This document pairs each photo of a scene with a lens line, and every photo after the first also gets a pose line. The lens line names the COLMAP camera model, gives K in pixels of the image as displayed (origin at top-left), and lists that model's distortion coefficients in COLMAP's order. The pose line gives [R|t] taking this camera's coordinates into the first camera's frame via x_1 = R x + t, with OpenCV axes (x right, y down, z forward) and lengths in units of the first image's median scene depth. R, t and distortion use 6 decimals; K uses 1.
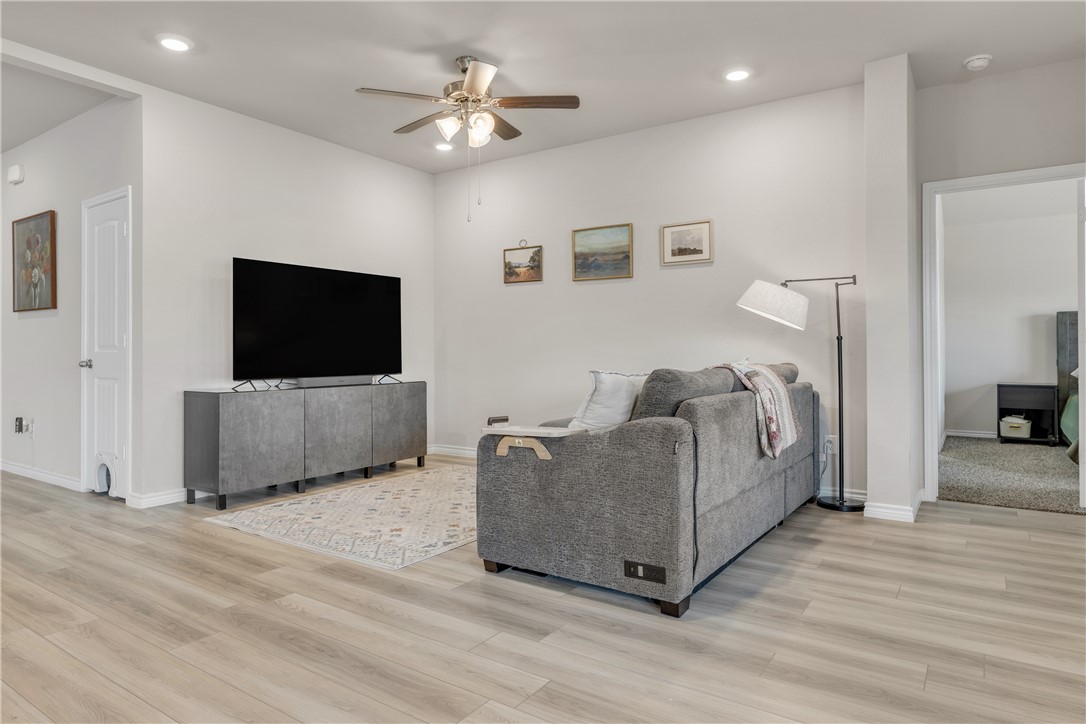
lens RADIAL K [[642.5, 0, 582.3], [0, 642.5, 333.4], [0, 0, 1]] dist [-0.011916, 0.007590]
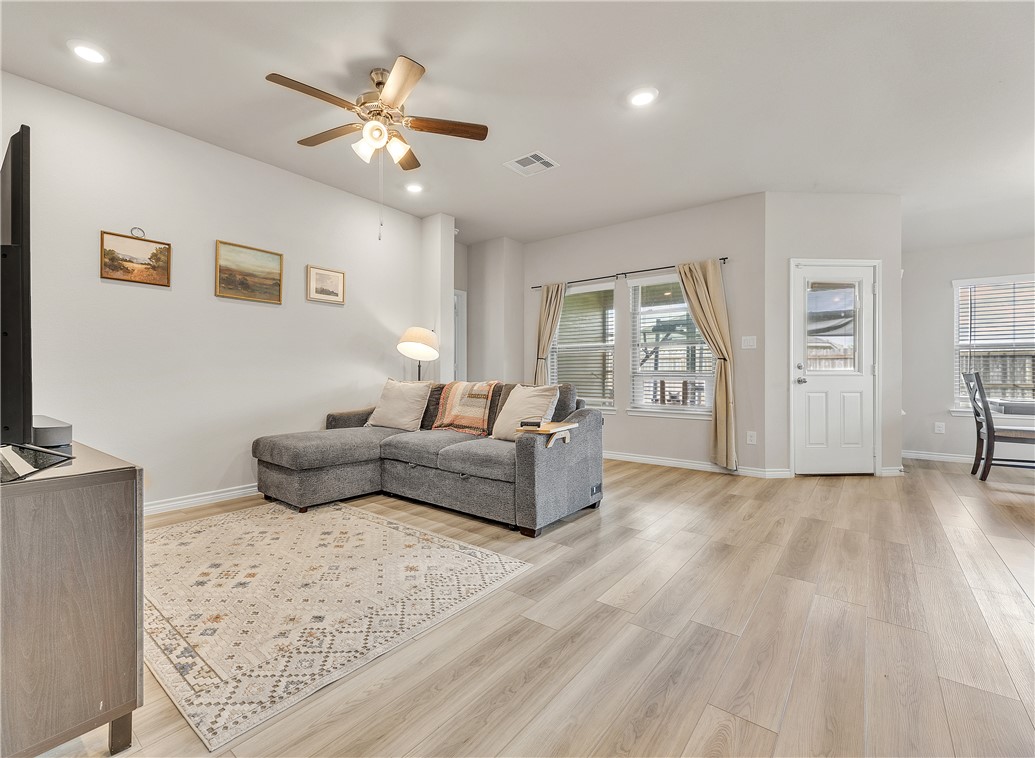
lens RADIAL K [[486.9, 0, 428.6], [0, 486.9, 373.9], [0, 0, 1]] dist [-0.009228, 0.000389]
pose [[0.160283, 0.003473, 0.987065, -0.867147], [-0.036149, 0.999344, 0.002354, 0.023789], [-0.986409, -0.036059, 0.160304, 0.776282]]
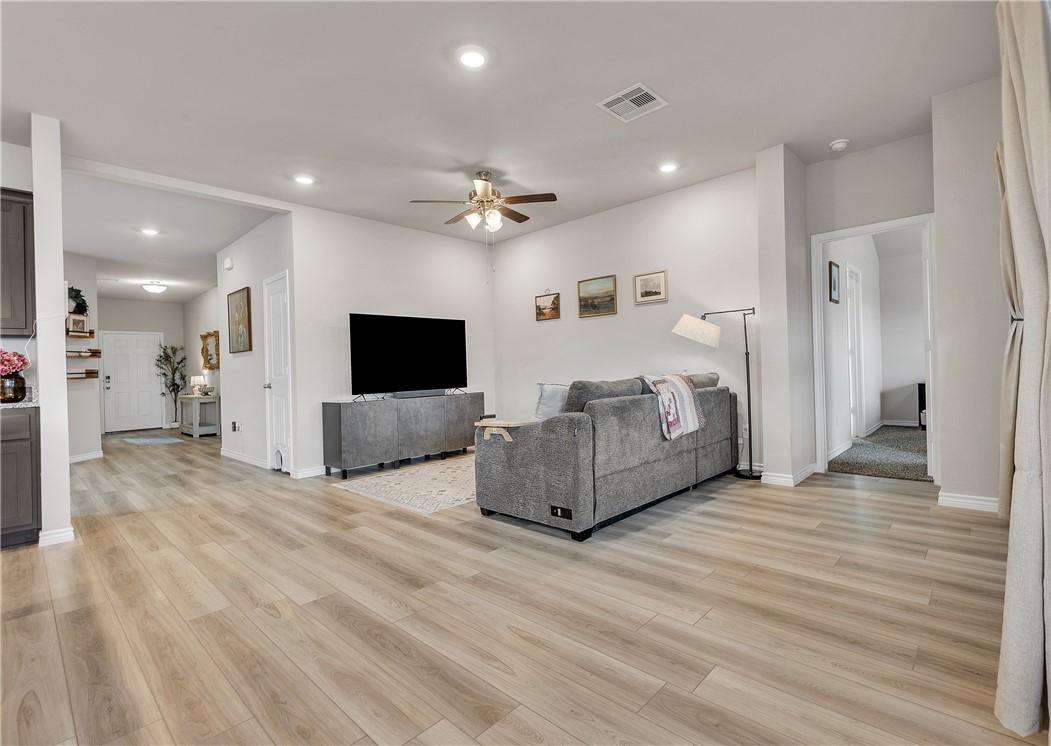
lens RADIAL K [[511.0, 0, 584.0], [0, 511.0, 348.6], [0, 0, 1]] dist [-0.001965, -0.006037]
pose [[0.987918, -0.037682, -0.150326, 0.212949], [0.037199, 0.999290, -0.006022, -0.009112], [0.150446, 0.000358, 0.988618, -0.130387]]
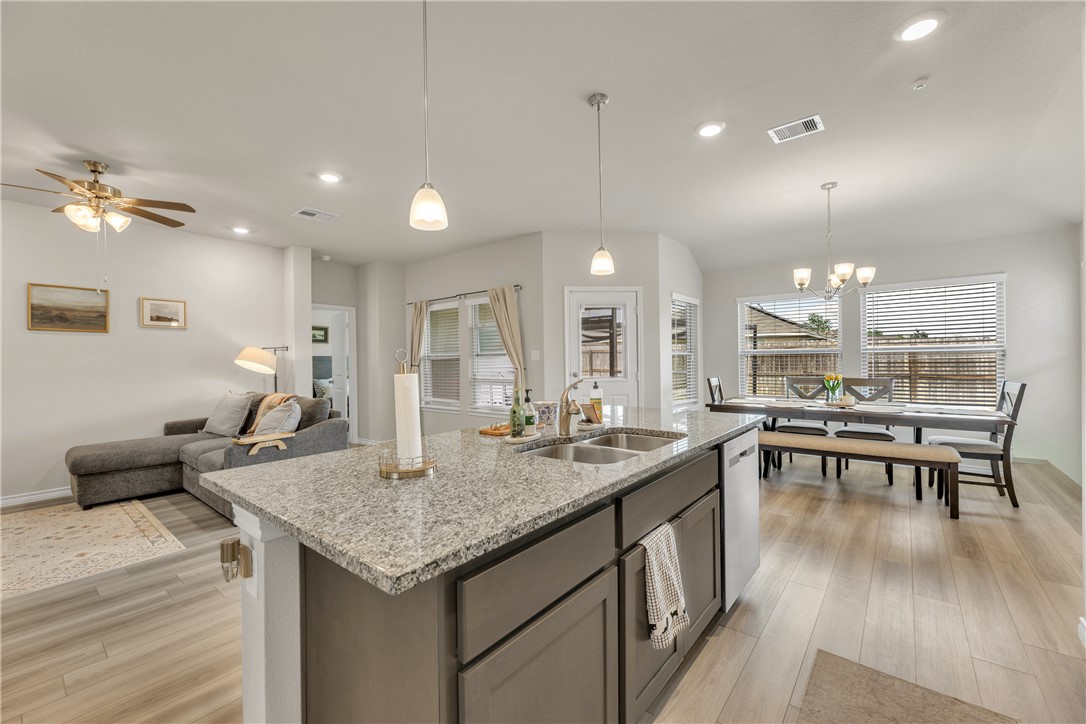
lens RADIAL K [[468.0, 0, 537.2], [0, 468.0, 356.8], [0, 0, 1]] dist [-0.012742, 0.000724]
pose [[0.106072, 0.008376, 0.994323, -0.939657], [-0.020543, 0.999770, -0.006231, -0.063685], [-0.994146, -0.019766, 0.106220, 0.062803]]
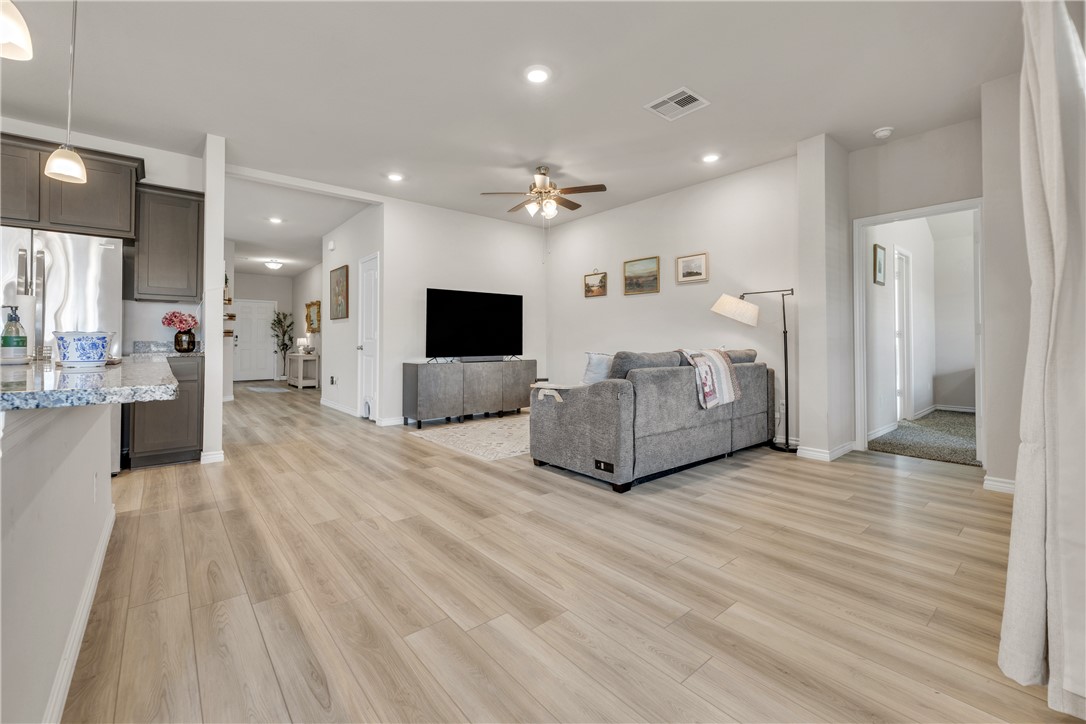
lens RADIAL K [[479.3, 0, 546.1], [0, 479.3, 314.3], [0, 0, 1]] dist [-0.001795, 0.000912]
pose [[0.948807, -0.017521, -0.315369, 0.223260], [0.009194, 0.999569, -0.027870, -0.007060], [0.315721, 0.023544, 0.948560, -0.189348]]
